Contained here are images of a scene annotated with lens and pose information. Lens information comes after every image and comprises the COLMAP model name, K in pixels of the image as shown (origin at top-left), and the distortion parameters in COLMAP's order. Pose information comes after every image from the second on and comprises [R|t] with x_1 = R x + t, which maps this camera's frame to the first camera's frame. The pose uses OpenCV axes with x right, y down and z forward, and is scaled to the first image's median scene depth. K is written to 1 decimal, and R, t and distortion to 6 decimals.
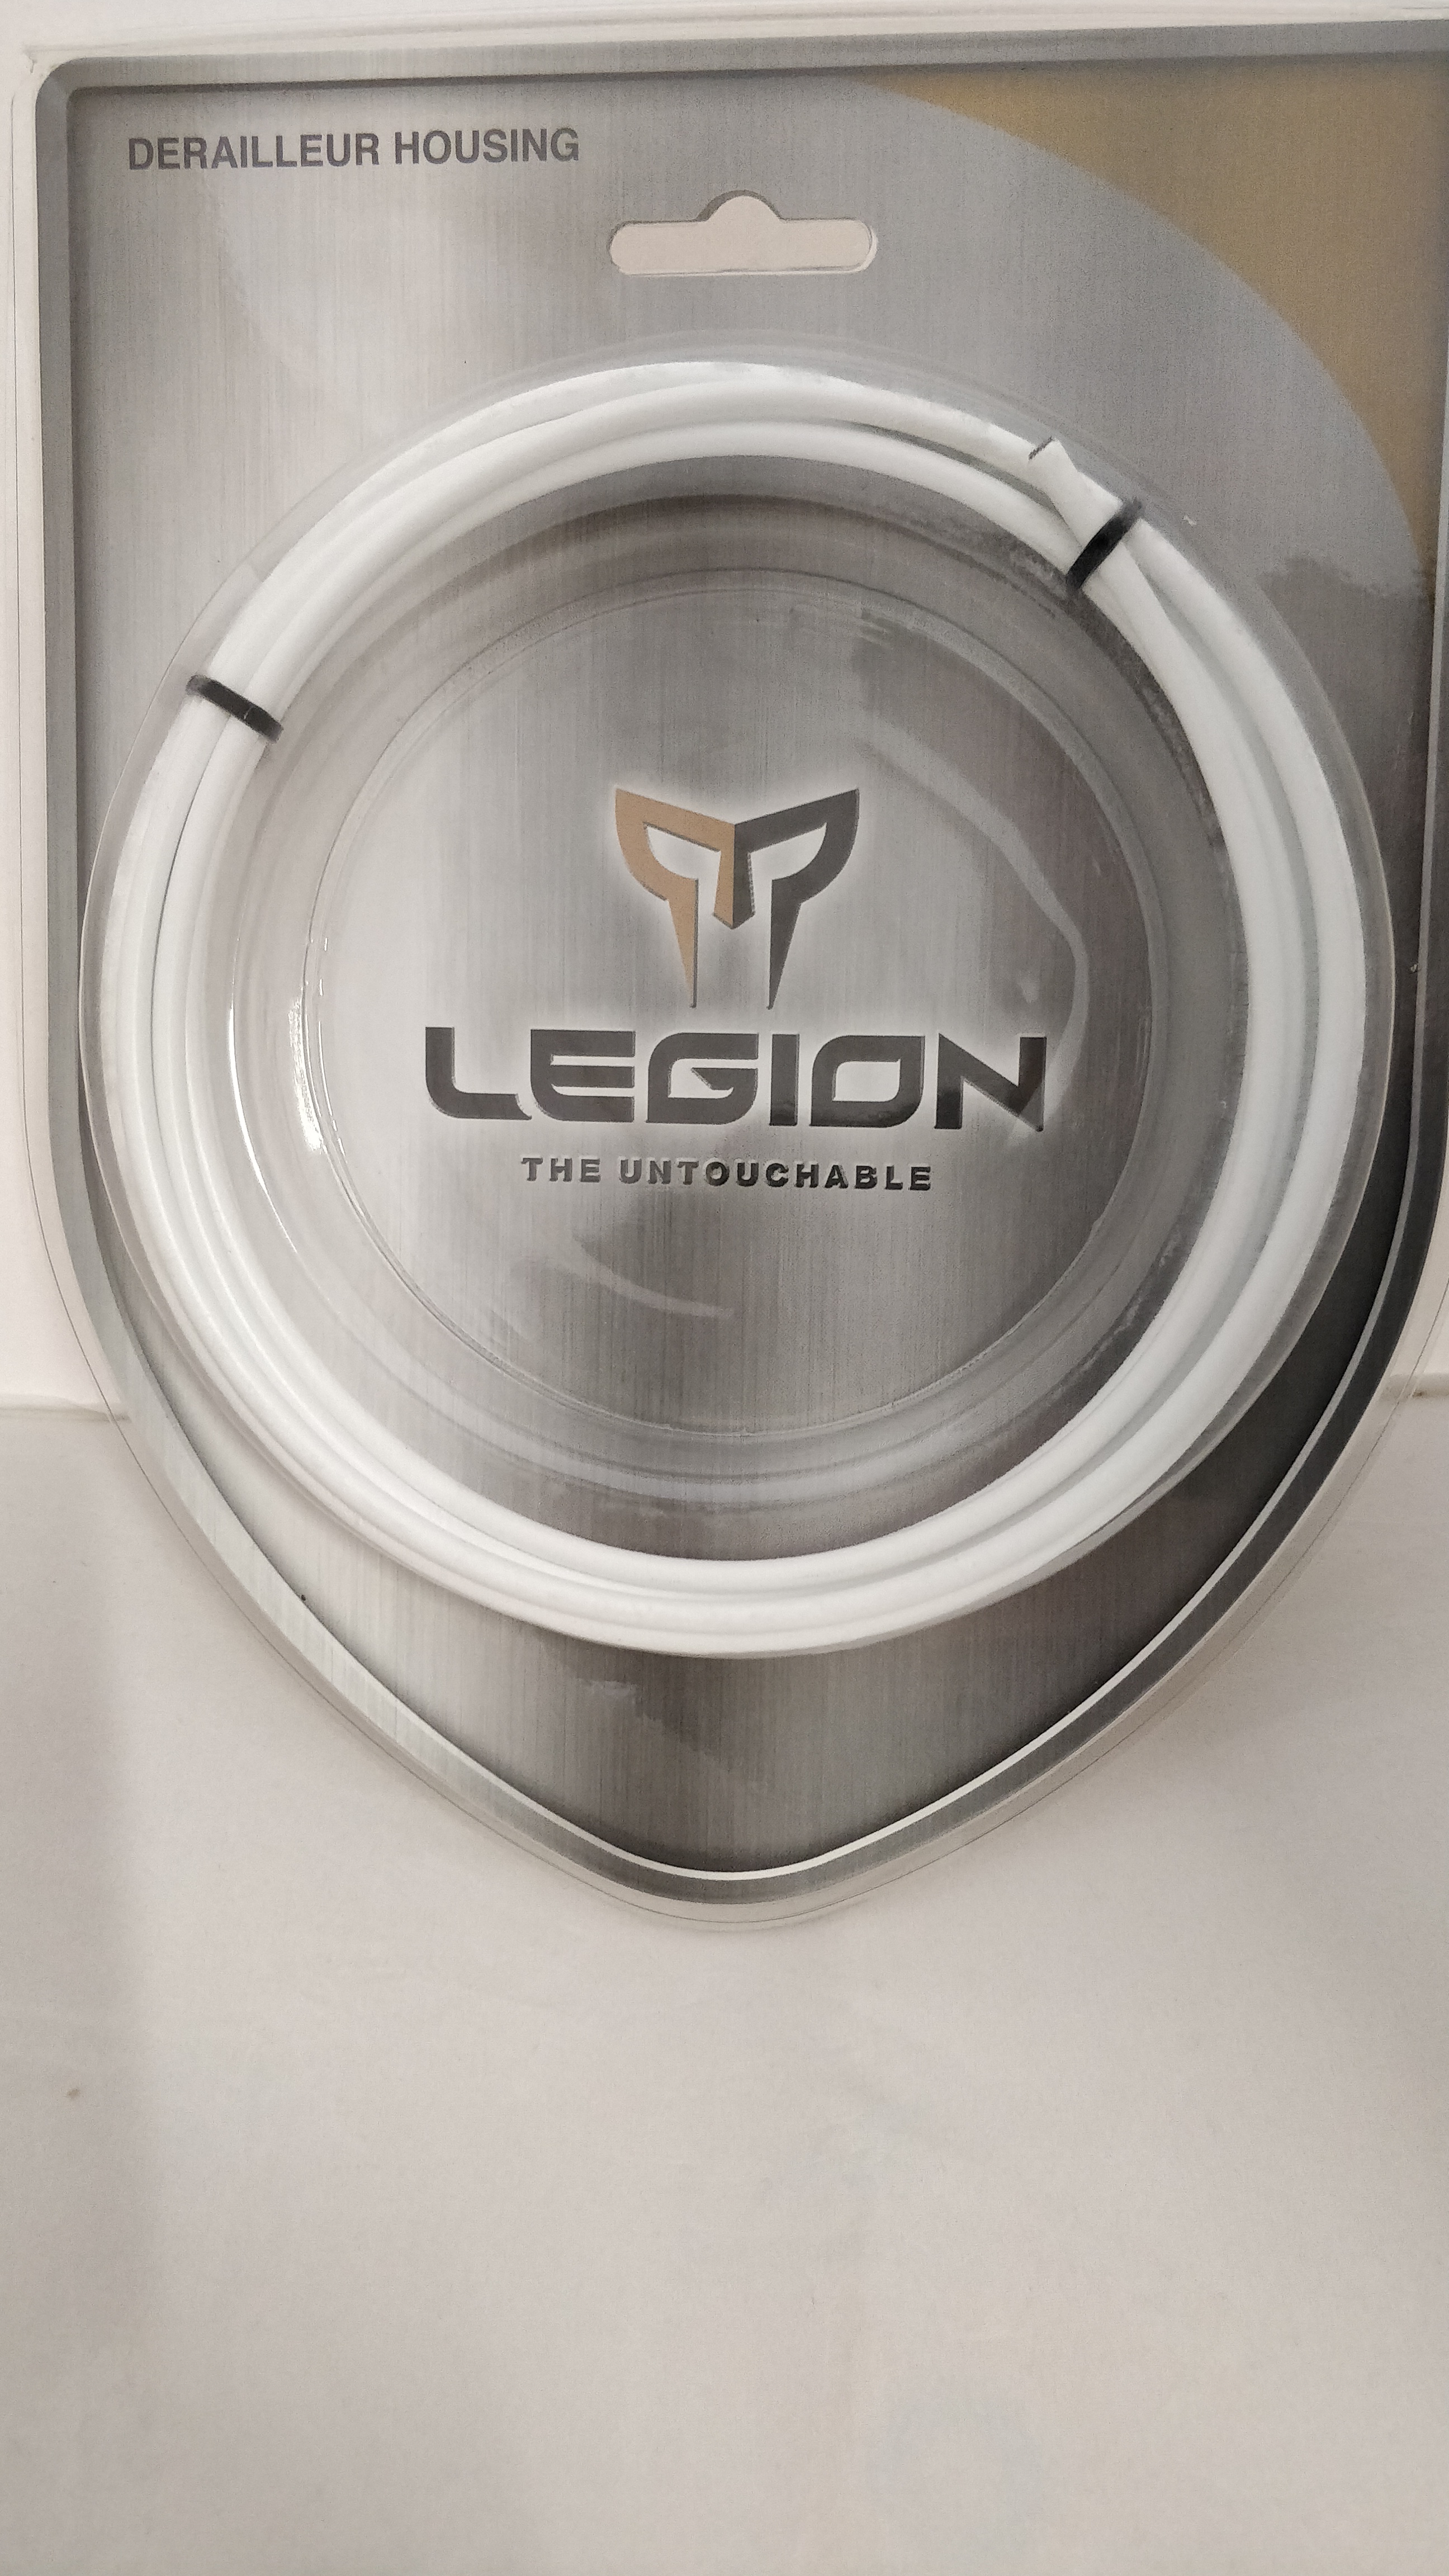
lens RADIAL K [[1873.3, 0, 708.1], [0, 1873.3, 1262.5], [0, 0, 1]] dist [-0.026143, -0.033278]
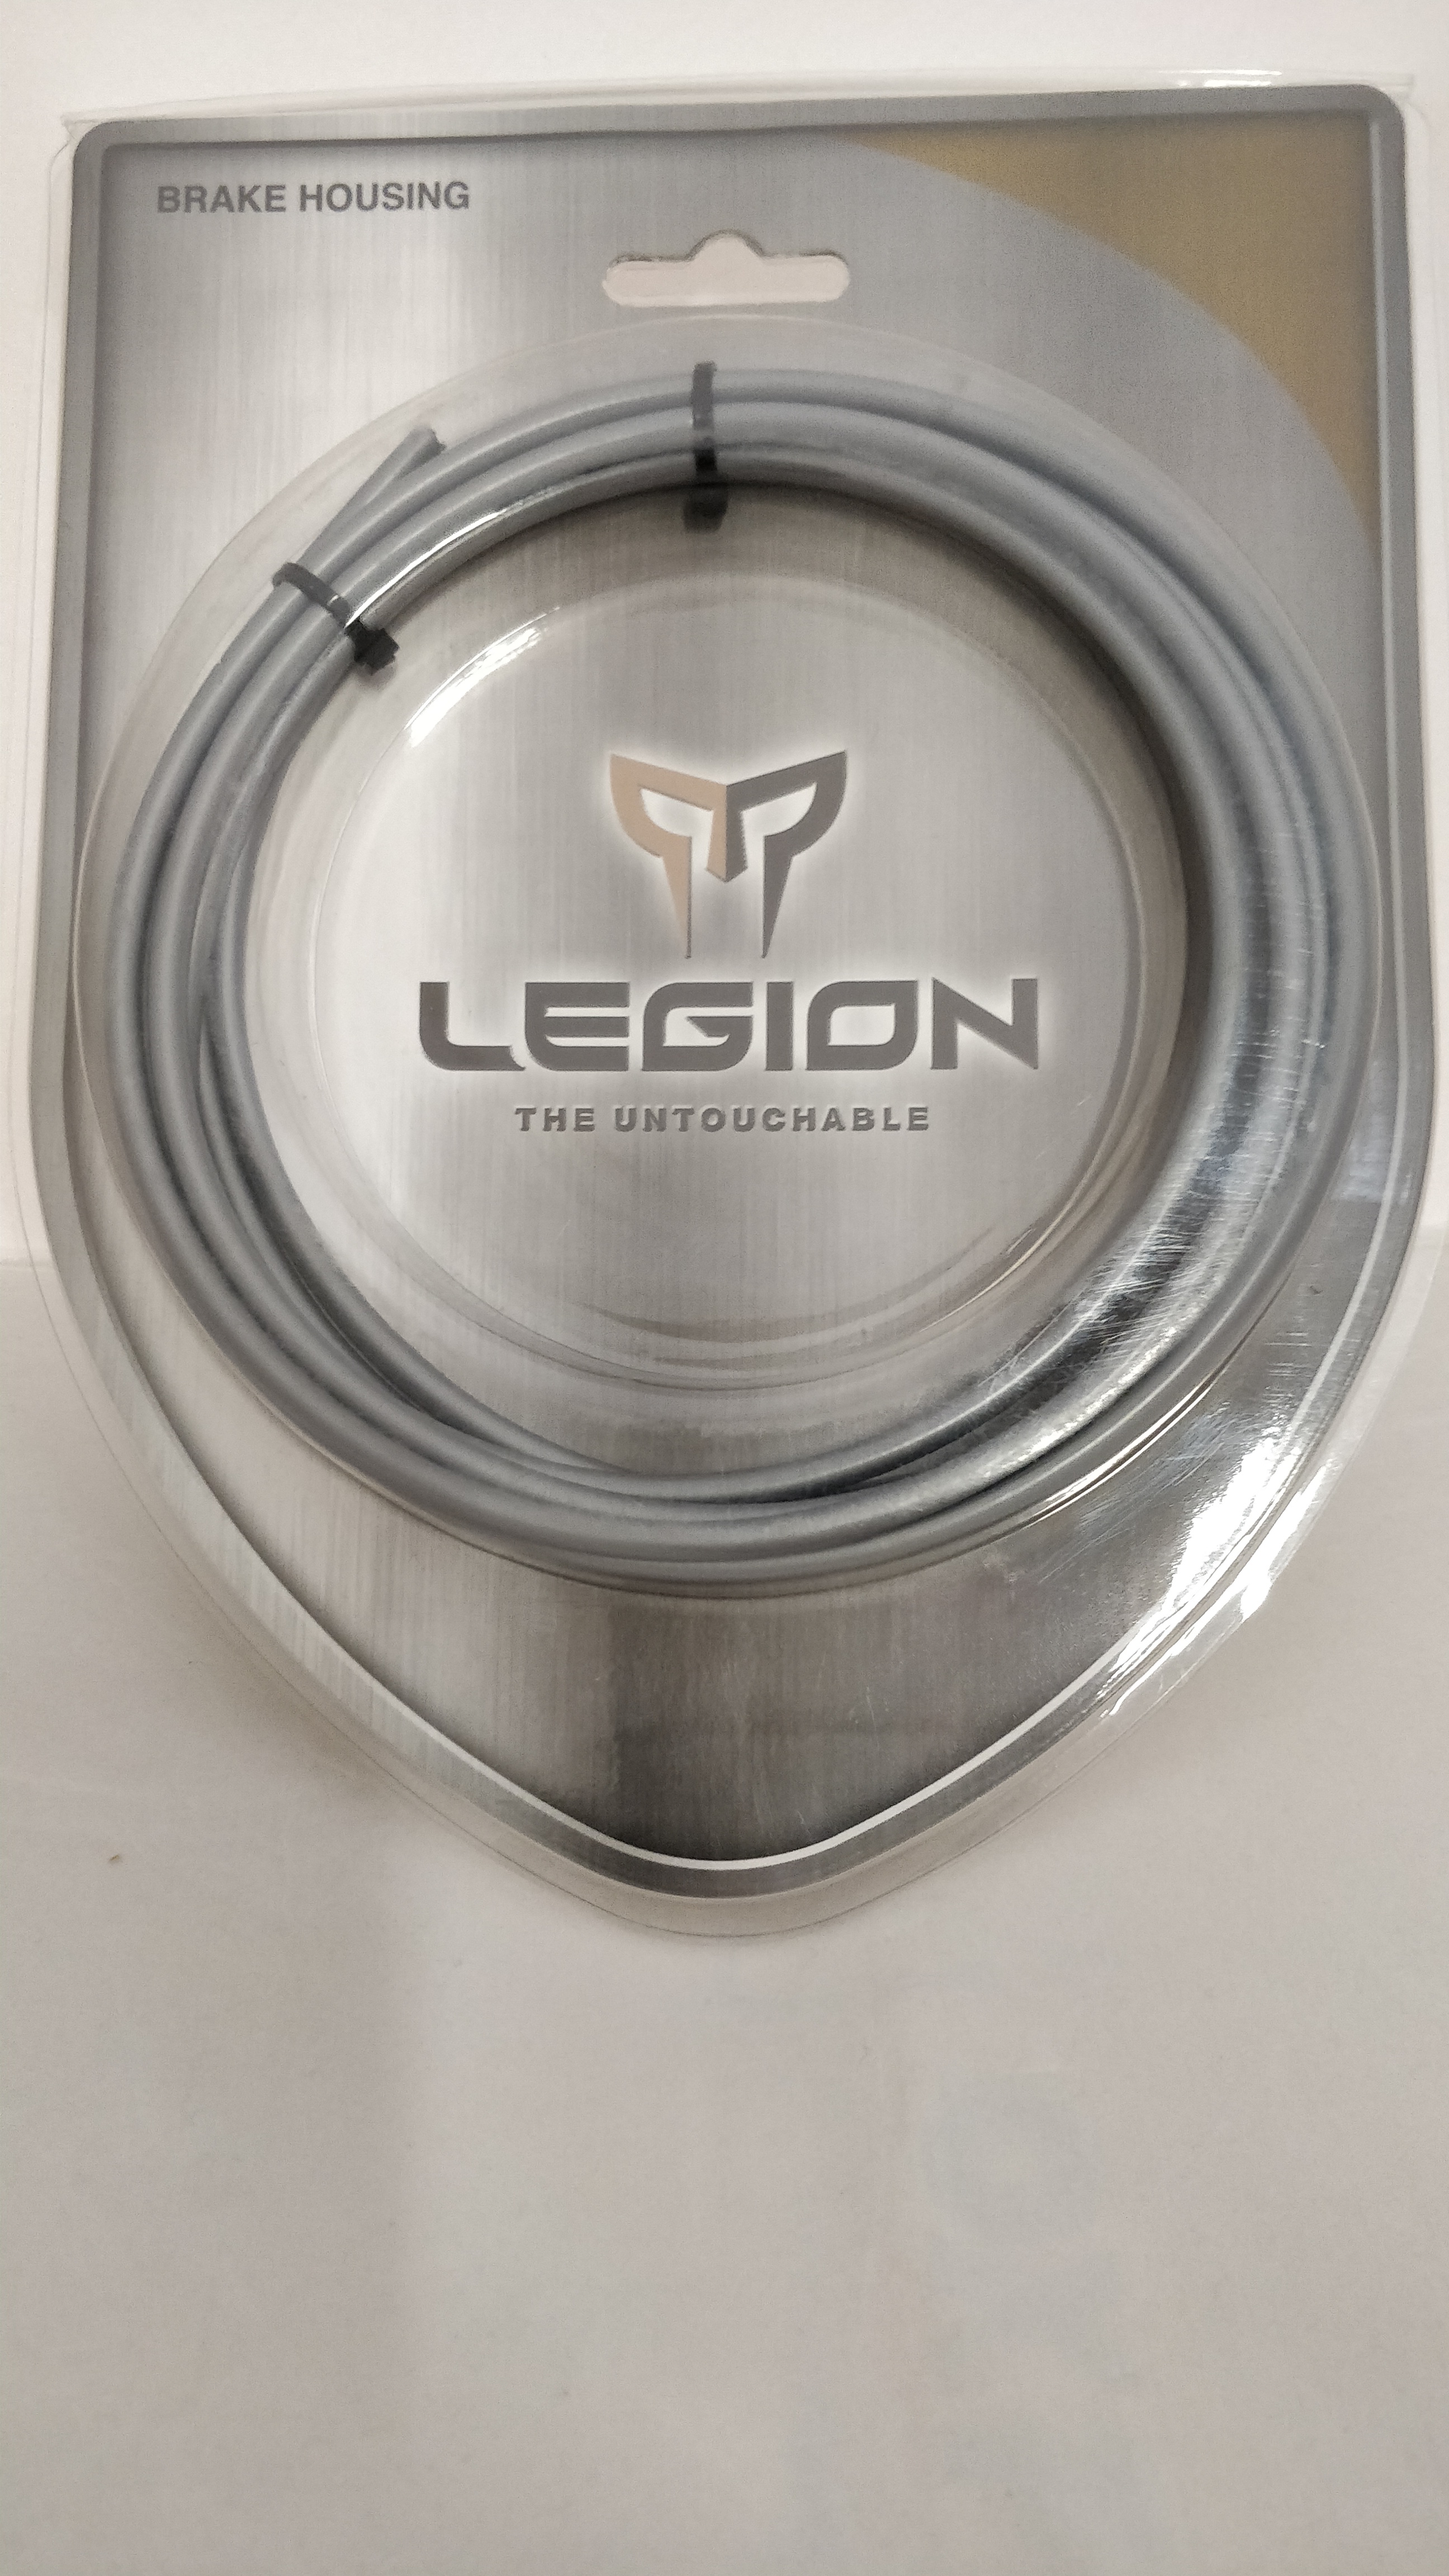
lens RADIAL K [[1873.3, 0, 688.1], [0, 1873.3, 1300.5], [0, 0, 1]] dist [-0.026143, -0.033278]
pose [[0.998831, -0.002150, 0.048286, -0.056812], [0.011187, 0.982165, -0.187687, 0.233860], [-0.047021, 0.188008, 0.981041, 0.045429]]
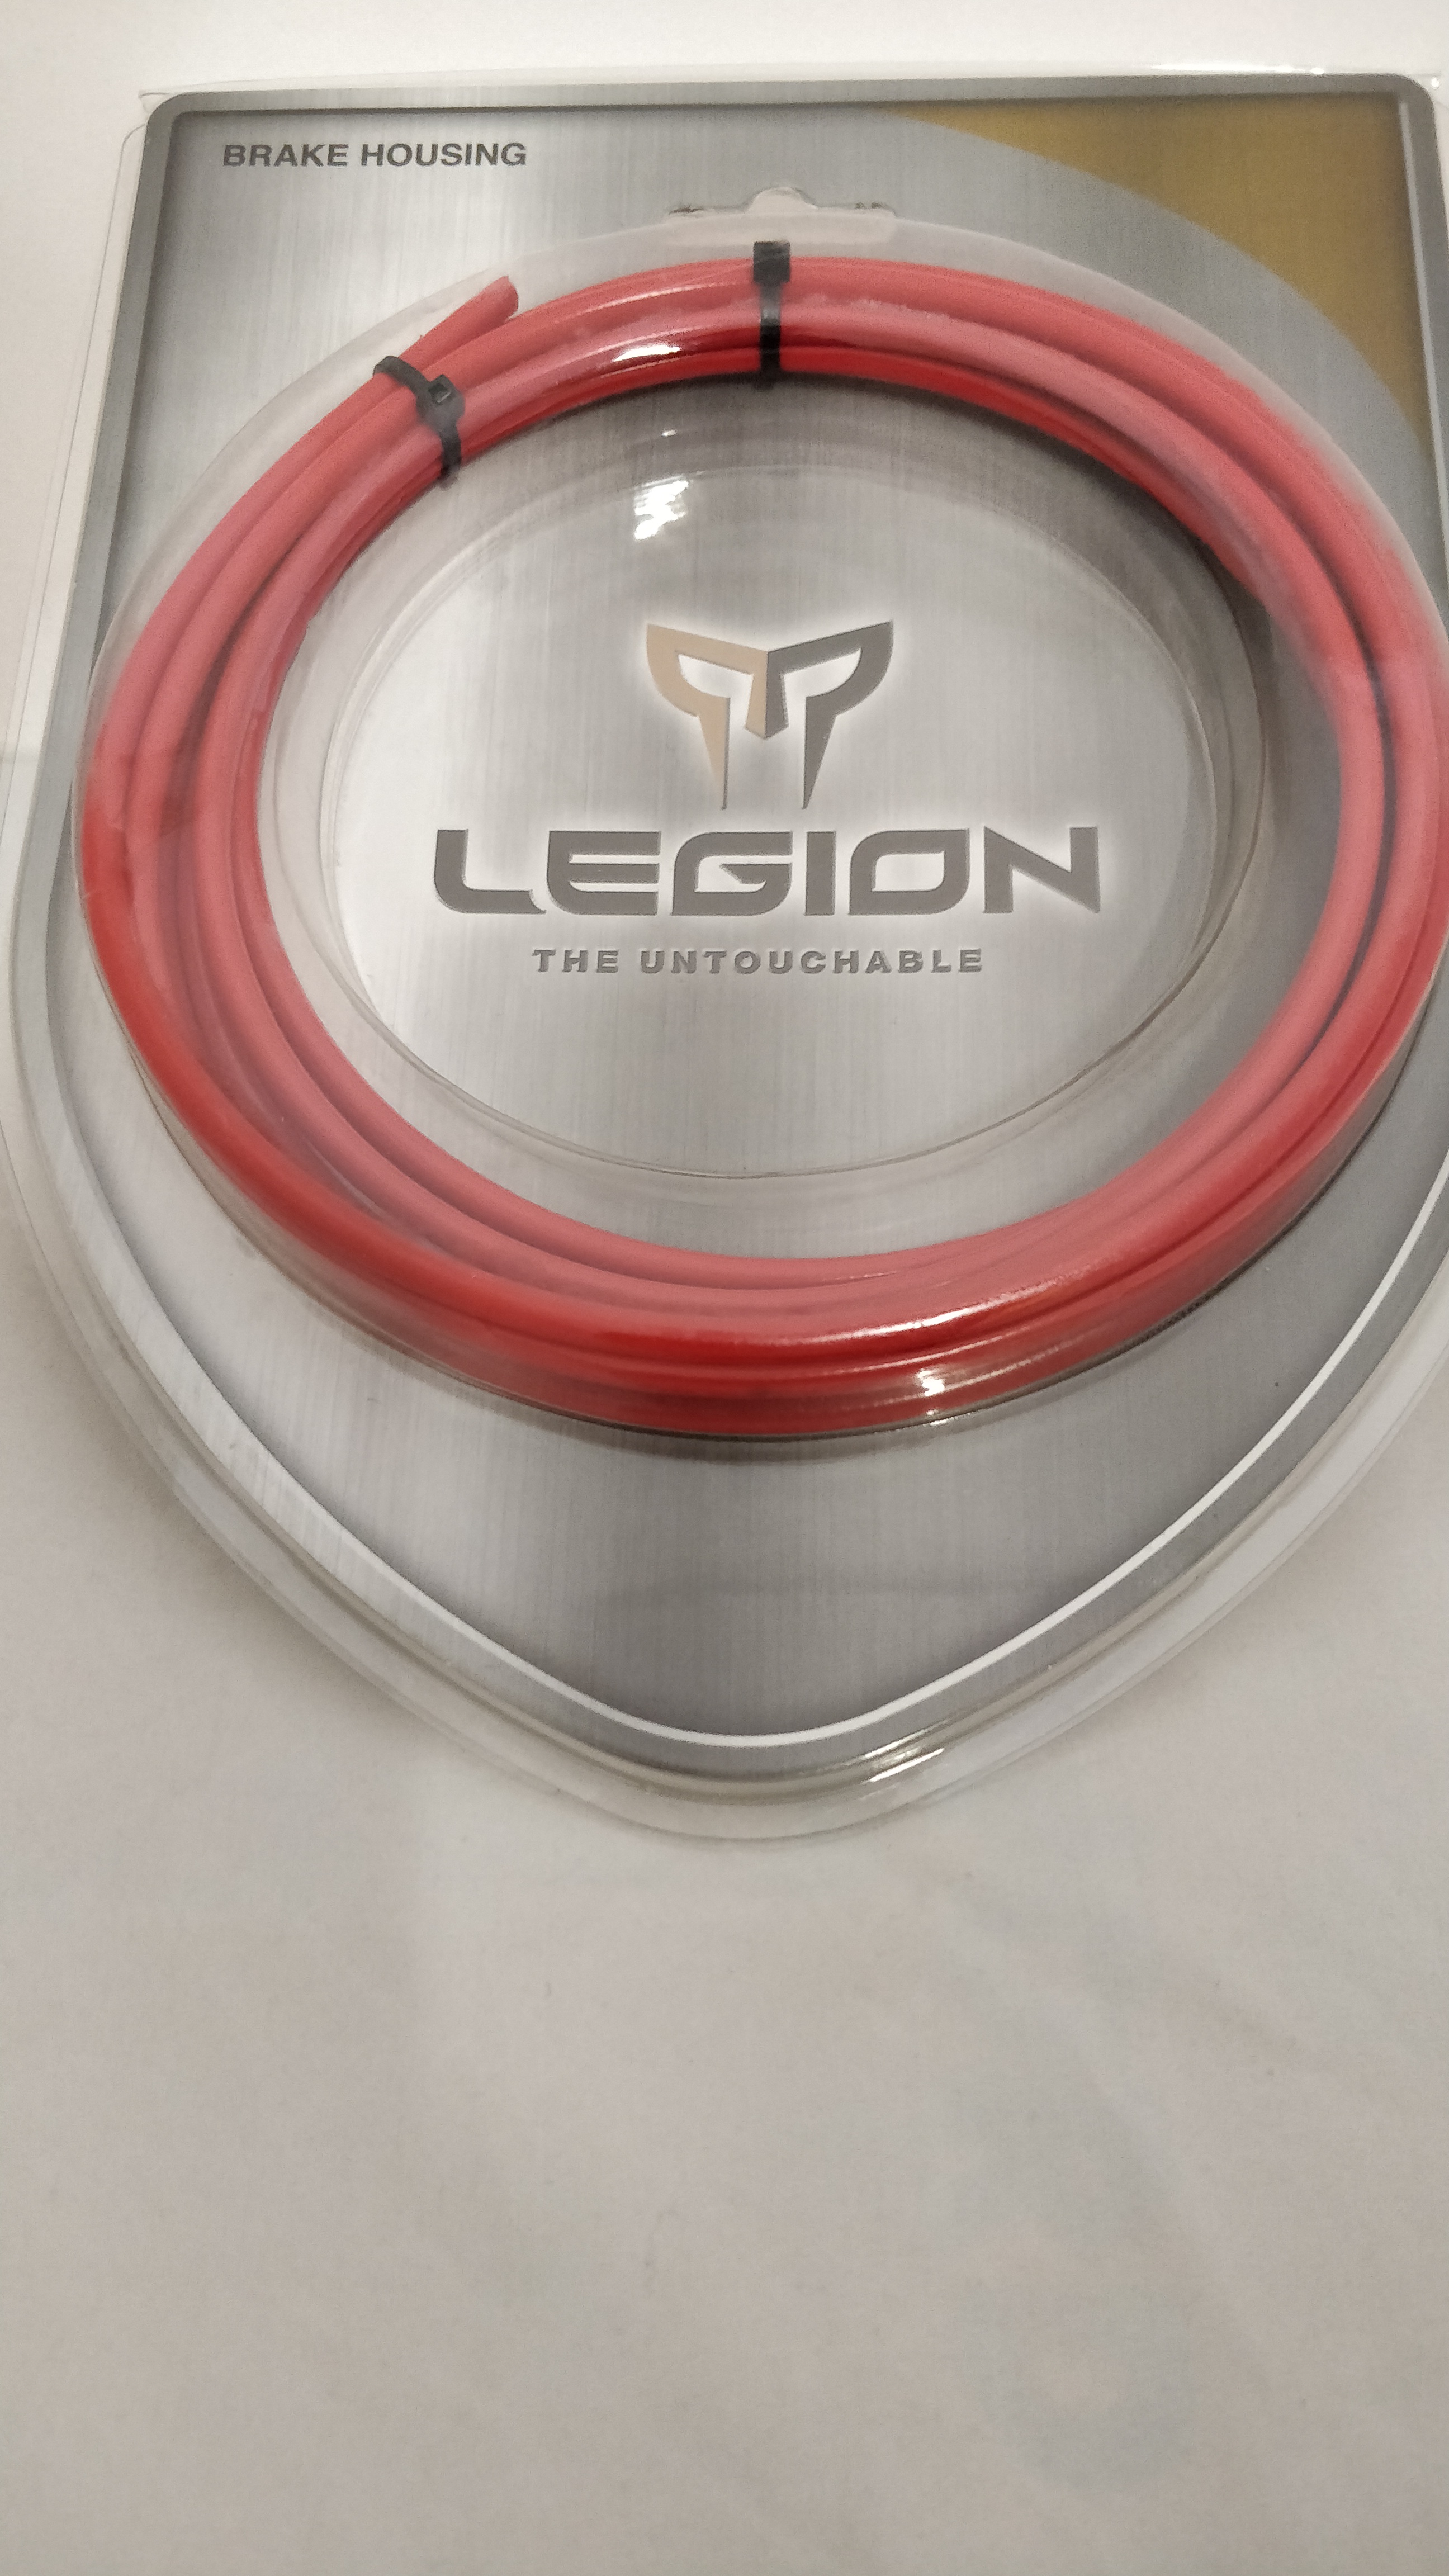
lens RADIAL K [[1873.3, 0, 662.4], [0, 1873.3, 1410.7], [0, 0, 1]] dist [-0.026143, -0.033278]
pose [[0.998671, 0.035514, 0.037356, -0.063245], [-0.019073, 0.927925, -0.372278, 0.499893], [-0.047884, 0.371070, 0.927369, 0.235995]]
